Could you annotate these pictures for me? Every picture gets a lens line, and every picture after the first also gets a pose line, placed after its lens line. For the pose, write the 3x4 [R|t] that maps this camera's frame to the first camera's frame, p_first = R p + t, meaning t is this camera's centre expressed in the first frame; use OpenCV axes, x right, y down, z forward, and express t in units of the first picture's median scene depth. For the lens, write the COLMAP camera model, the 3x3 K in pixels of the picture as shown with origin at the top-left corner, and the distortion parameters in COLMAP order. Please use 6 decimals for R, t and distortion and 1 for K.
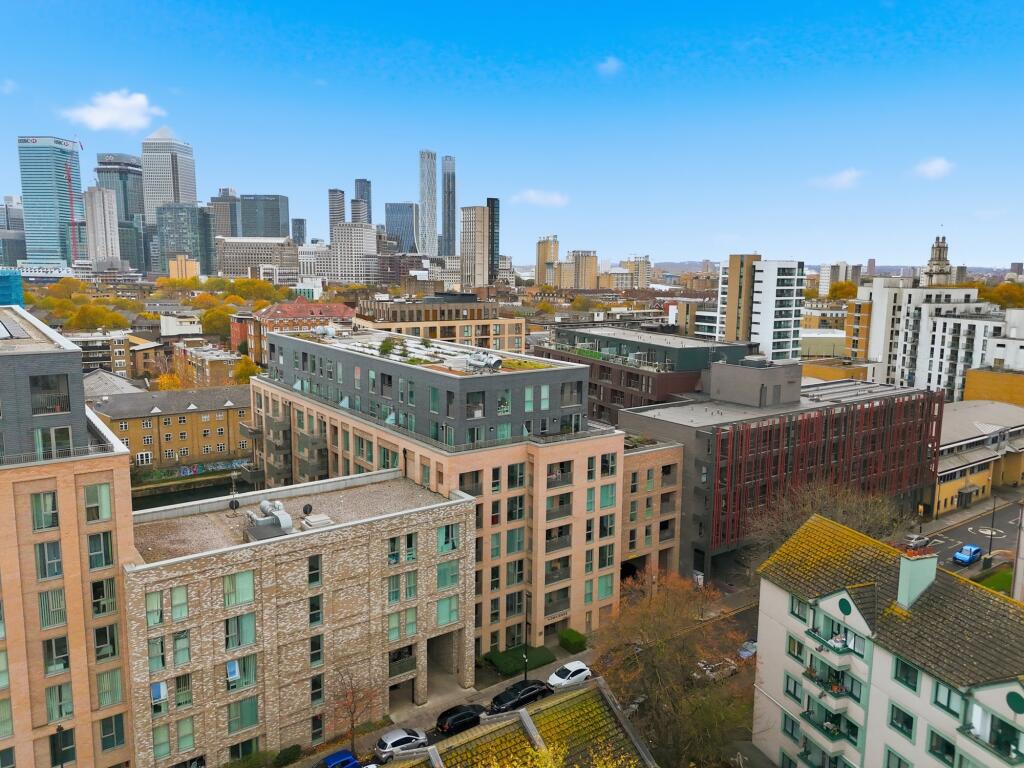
lens RADIAL K [[744.1, 0, 516.8], [0, 744.1, 384.4], [0, 0, 1]] dist [0.045807, -0.017638]
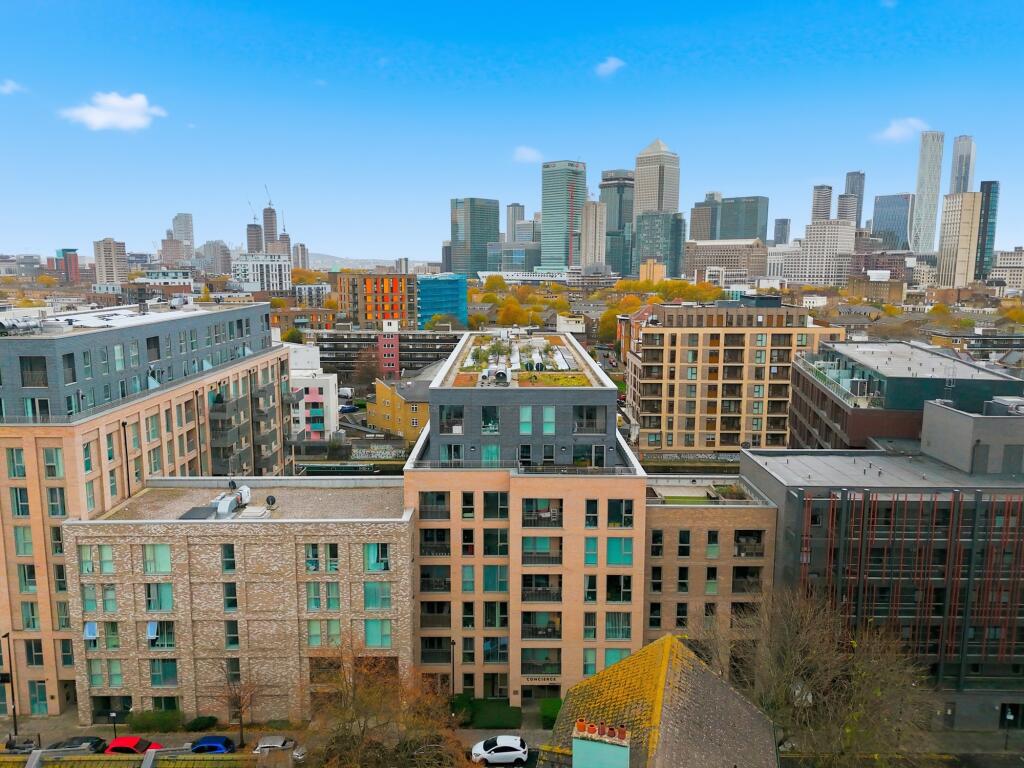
lens RADIAL K [[744.1, 0, 513.3], [0, 744.1, 391.1], [0, 0, 1]] dist [0.045807, -0.017638]
pose [[0.811360, 0.086499, -0.578111, 0.490970], [-0.082838, 0.996024, 0.032768, -0.039986], [0.578647, 0.021303, 0.815300, 0.283391]]
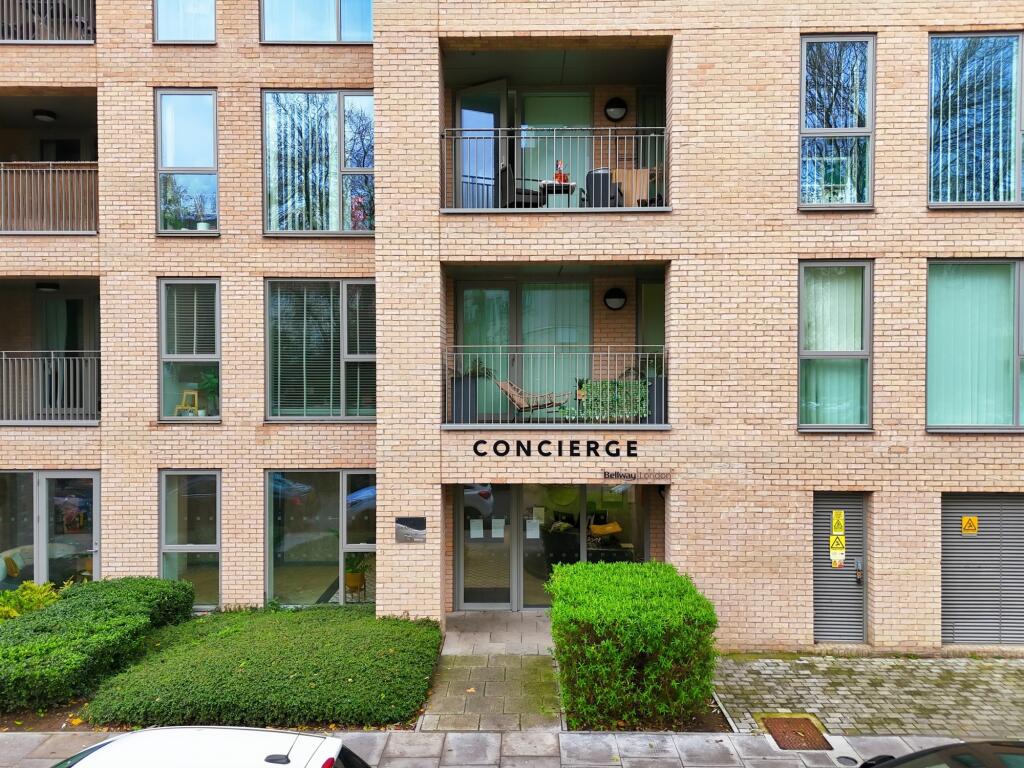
lens RADIAL K [[744.1, 0, 509.5], [0, 744.1, 386.0], [0, 0, 1]] dist [0.045807, -0.017638]
pose [[0.810773, -0.009163, -0.585289, 0.133894], [-0.079623, 0.988858, -0.125780, 0.317754], [0.579920, 0.148581, 0.801009, 0.874235]]
